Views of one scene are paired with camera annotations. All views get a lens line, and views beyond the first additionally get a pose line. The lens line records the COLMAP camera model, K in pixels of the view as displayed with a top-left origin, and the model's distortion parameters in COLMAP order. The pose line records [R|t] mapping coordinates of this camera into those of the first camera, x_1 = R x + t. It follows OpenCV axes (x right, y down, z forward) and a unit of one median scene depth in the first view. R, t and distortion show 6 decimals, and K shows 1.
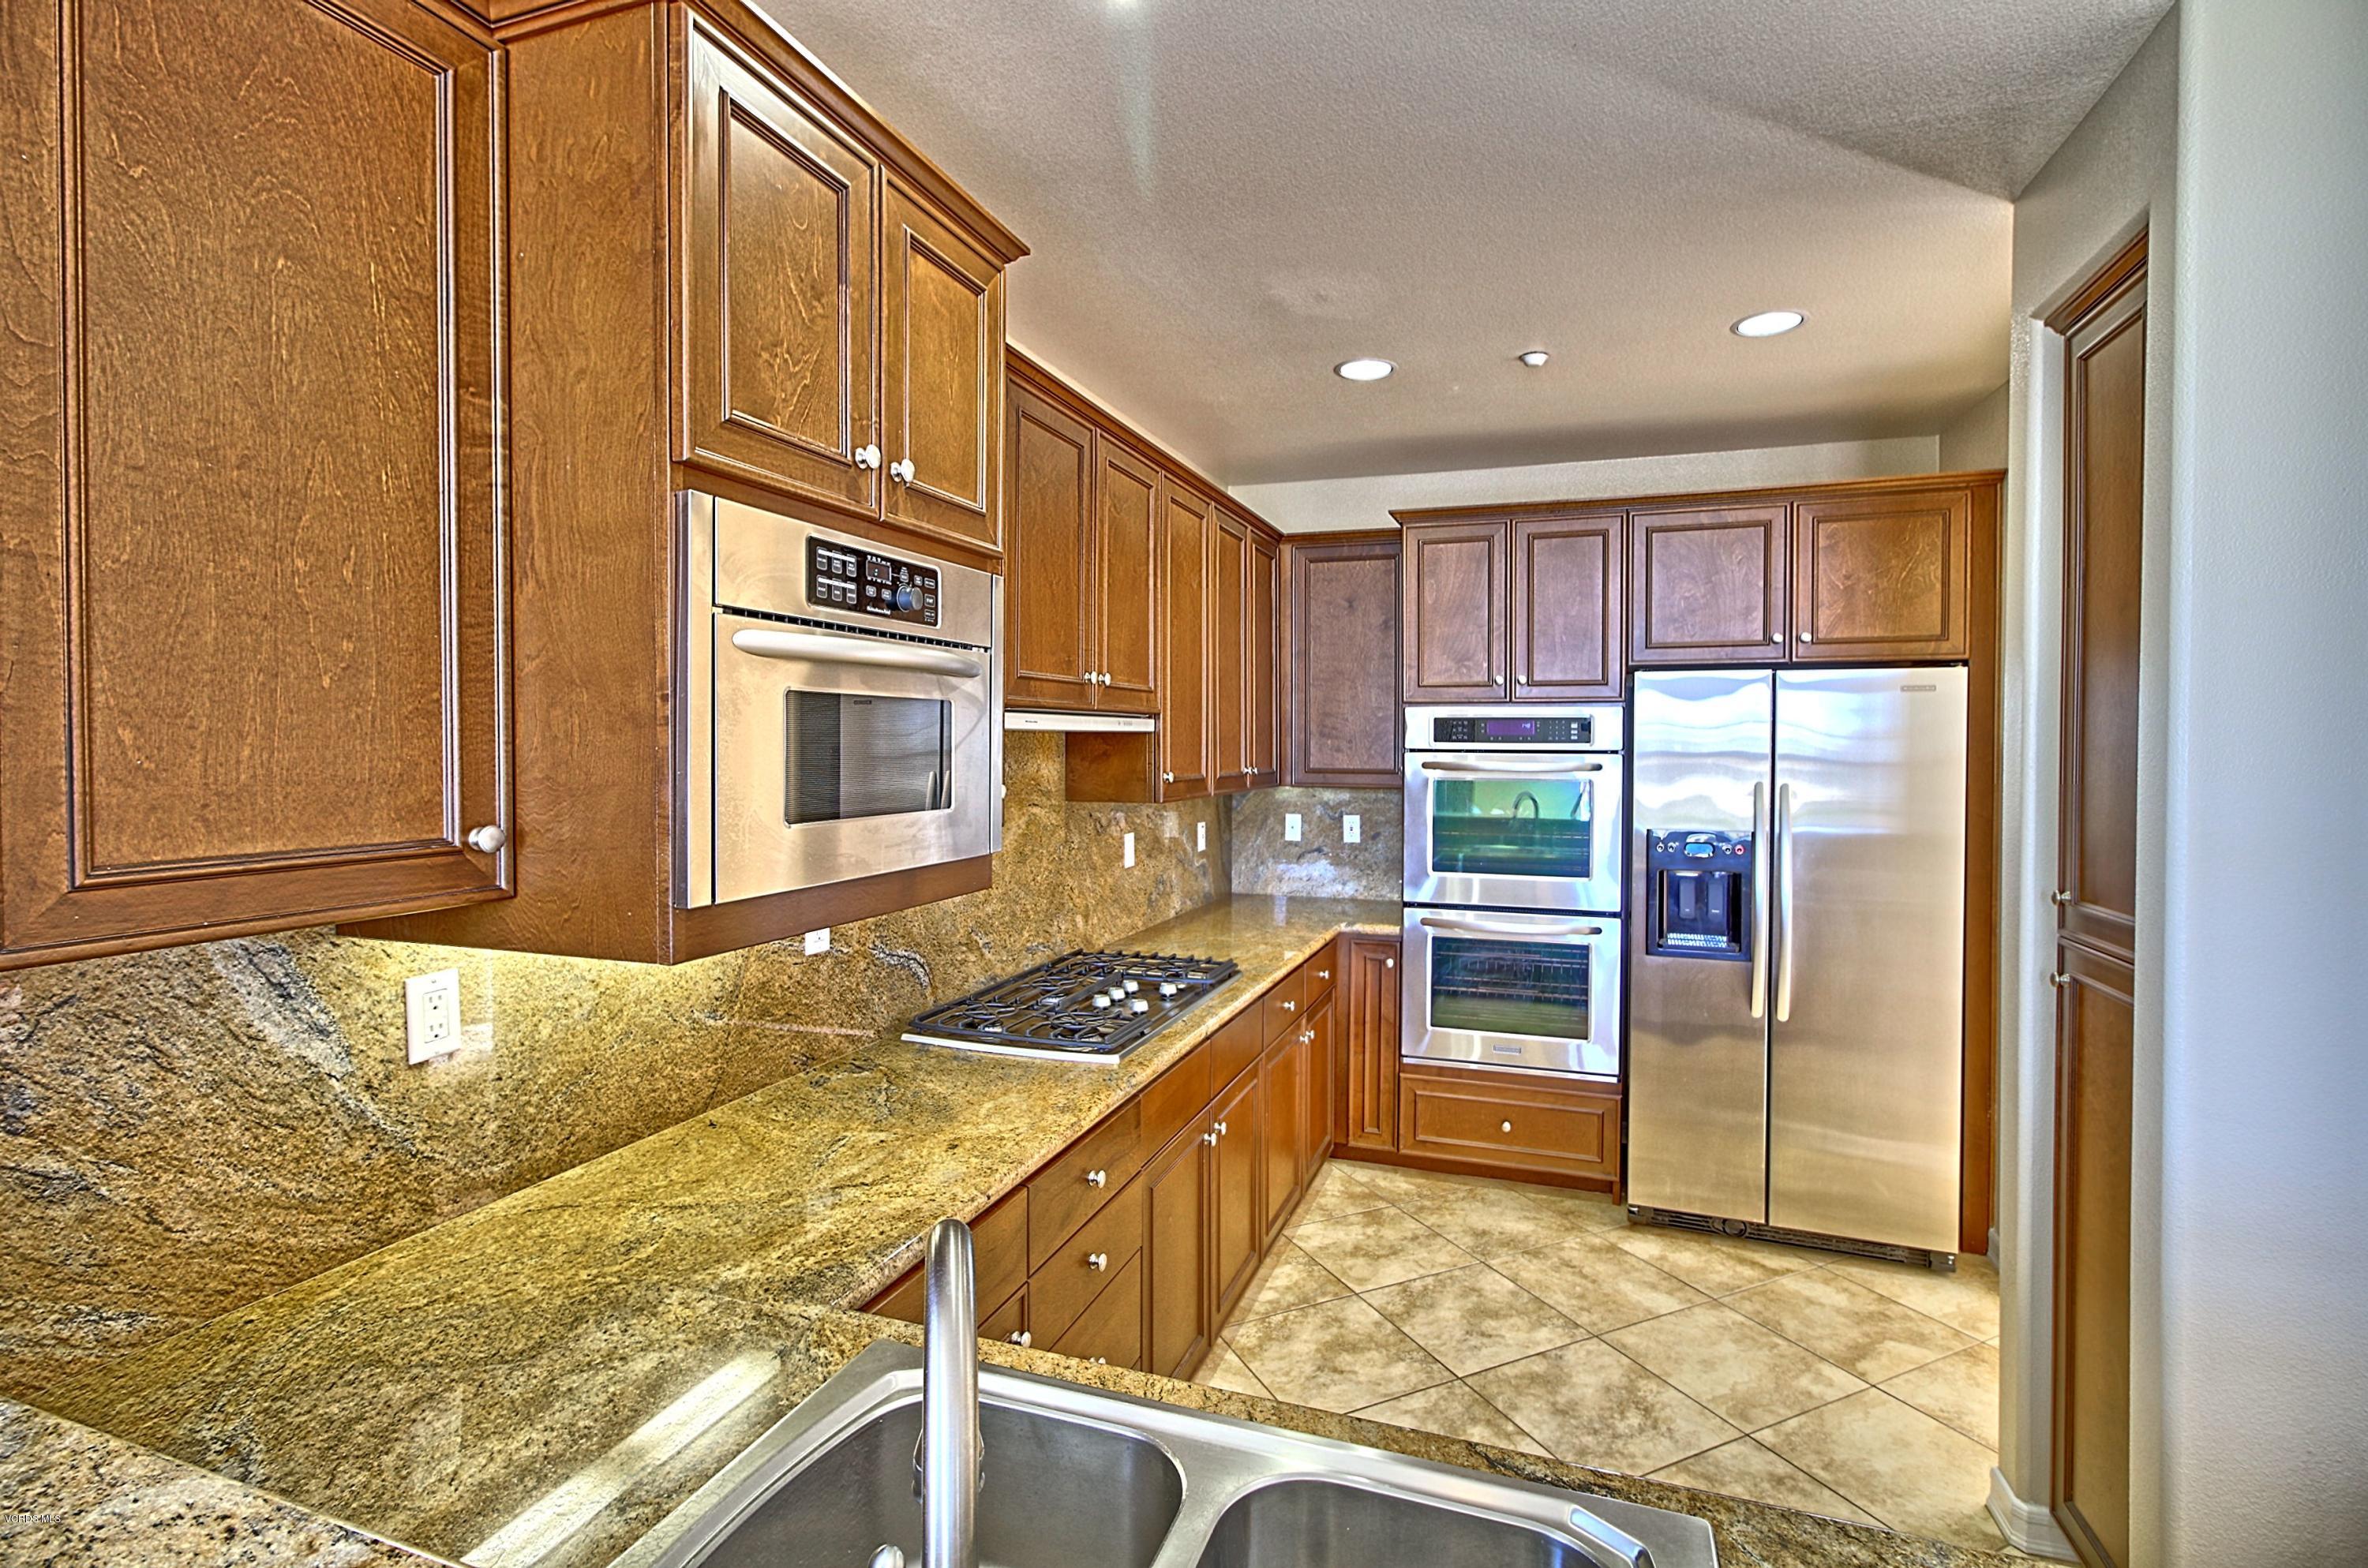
lens RADIAL K [[1101.6, 0, 1242.6], [0, 1101.6, 763.2], [0, 0, 1]] dist [-0.012701, 0.005788]
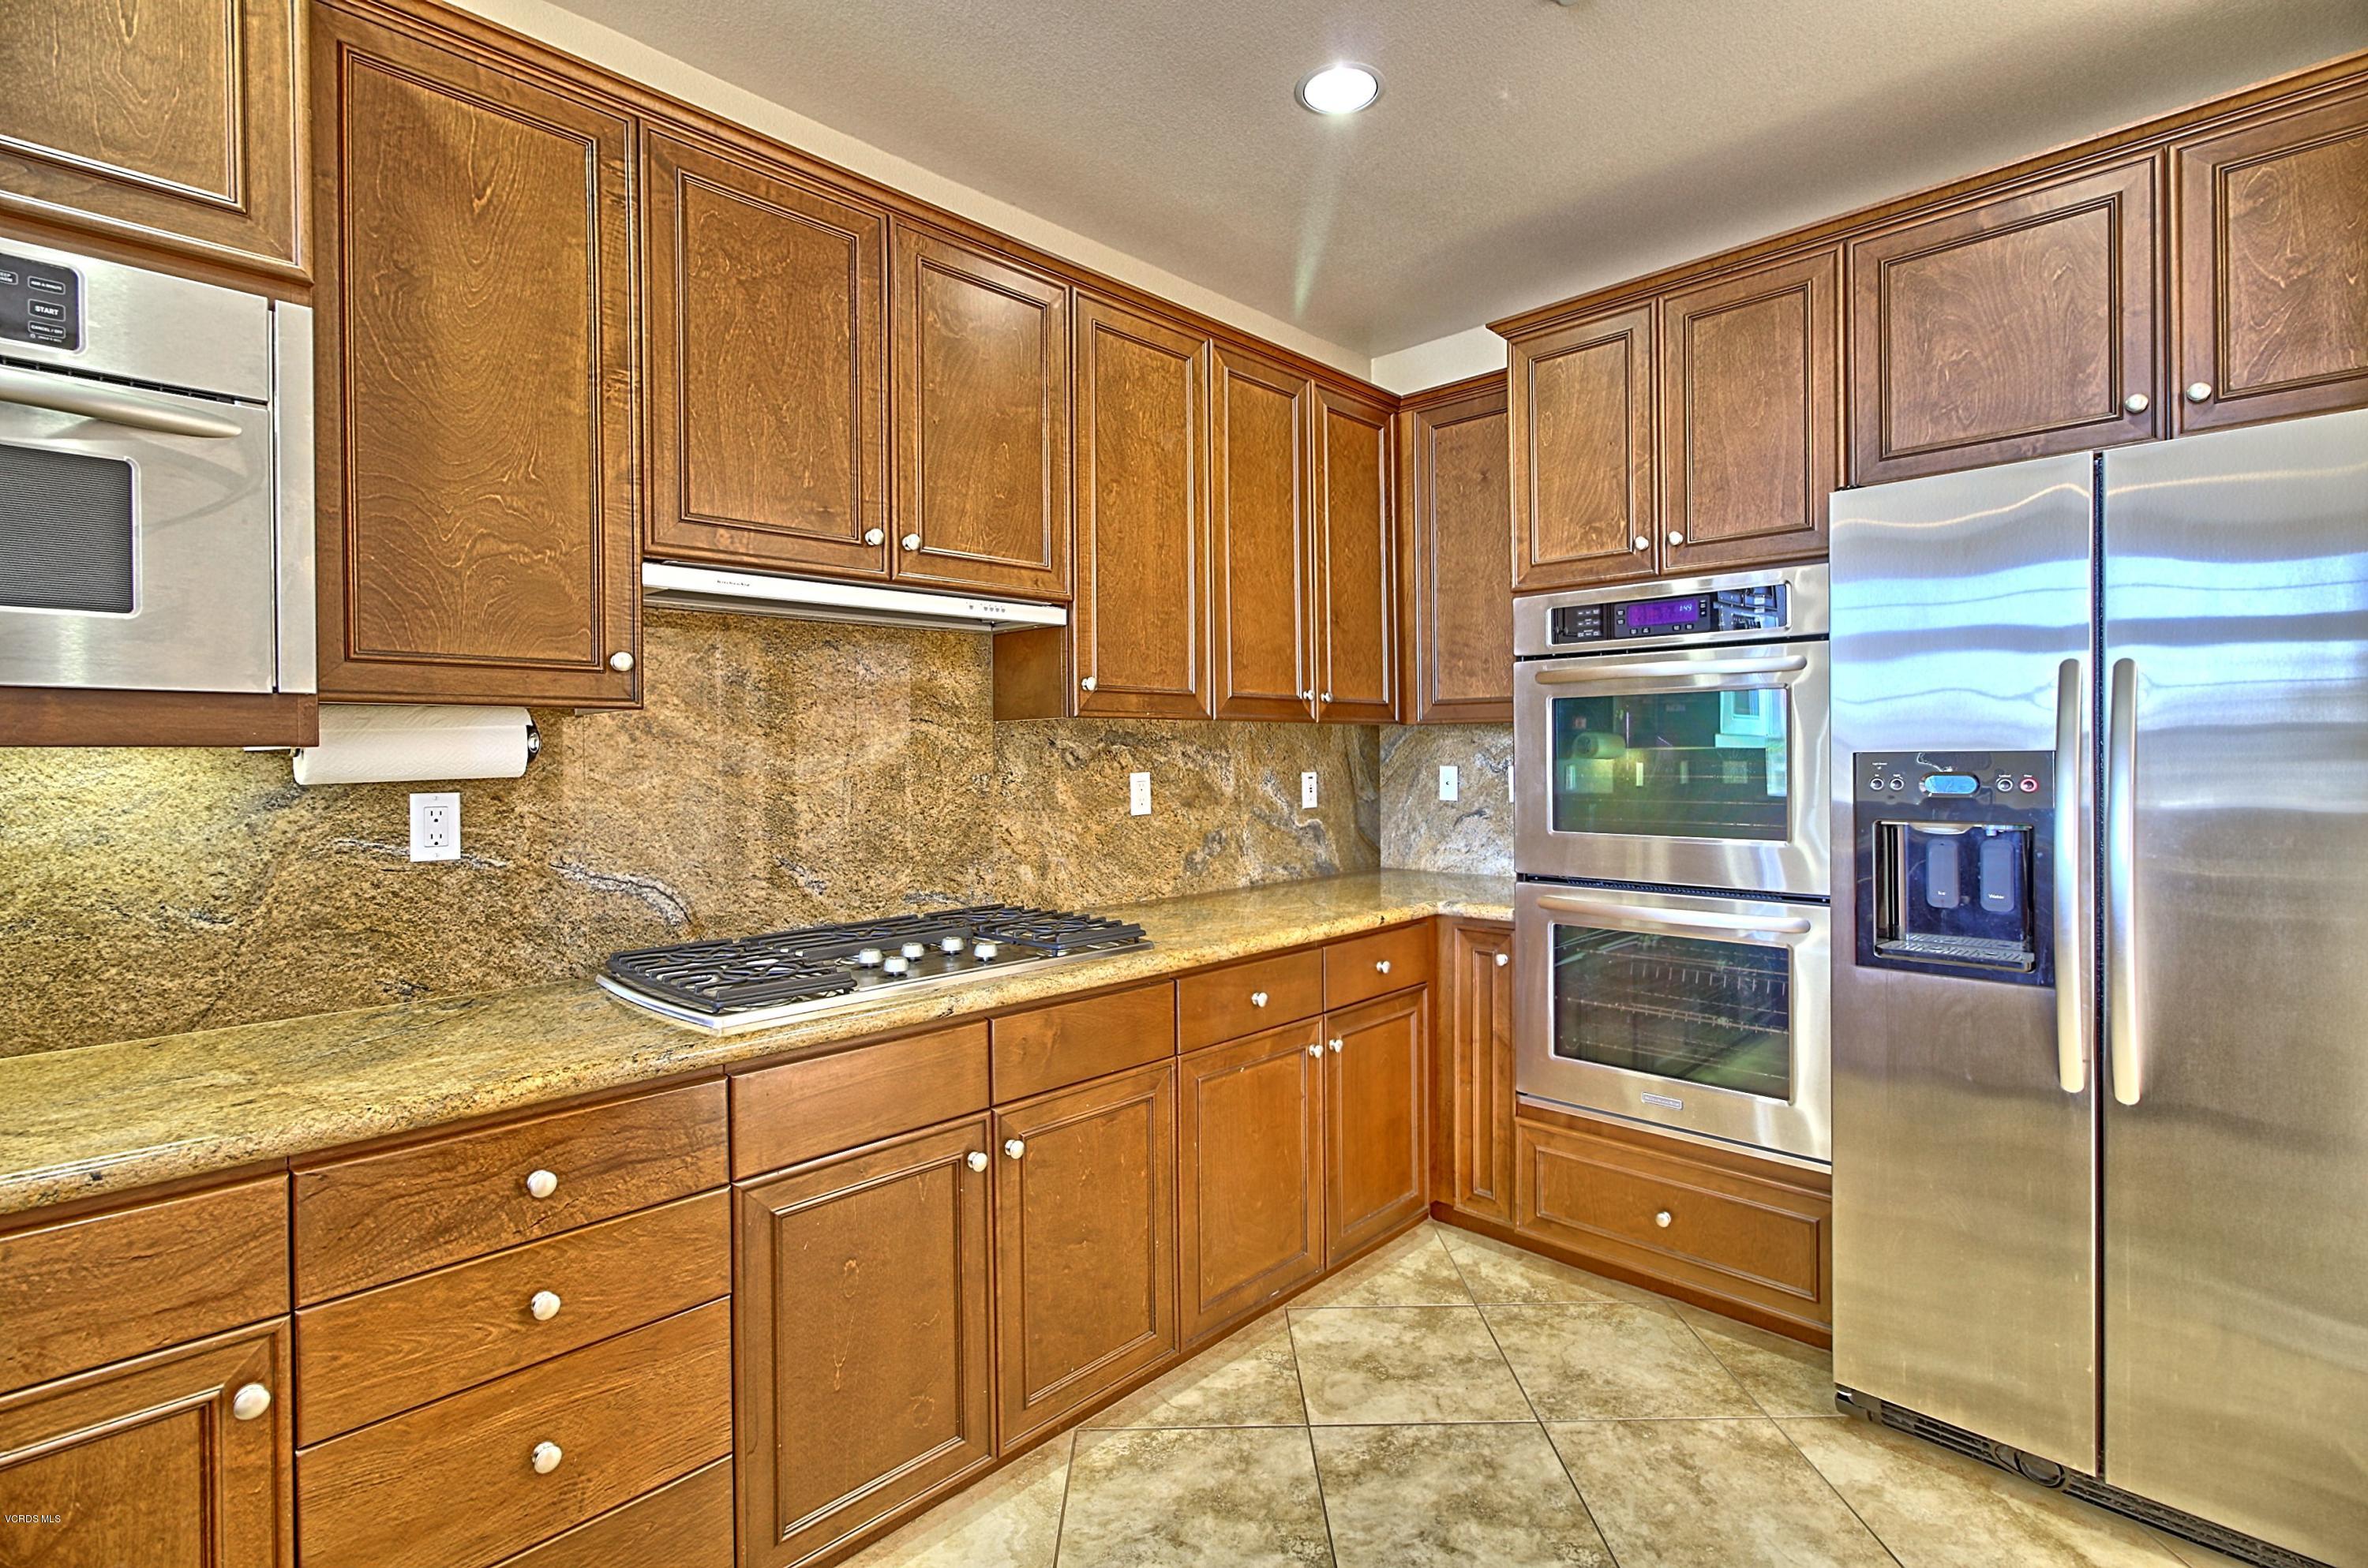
lens RADIAL K [[1101.6, 0, 1223.1], [0, 1101.6, 764.2], [0, 0, 1]] dist [-0.012701, 0.005788]
pose [[0.902382, -0.010716, -0.430804, 0.303446], [0.006232, 0.999911, -0.011818, 0.068215], [0.430892, 0.007980, 0.902368, 0.307371]]
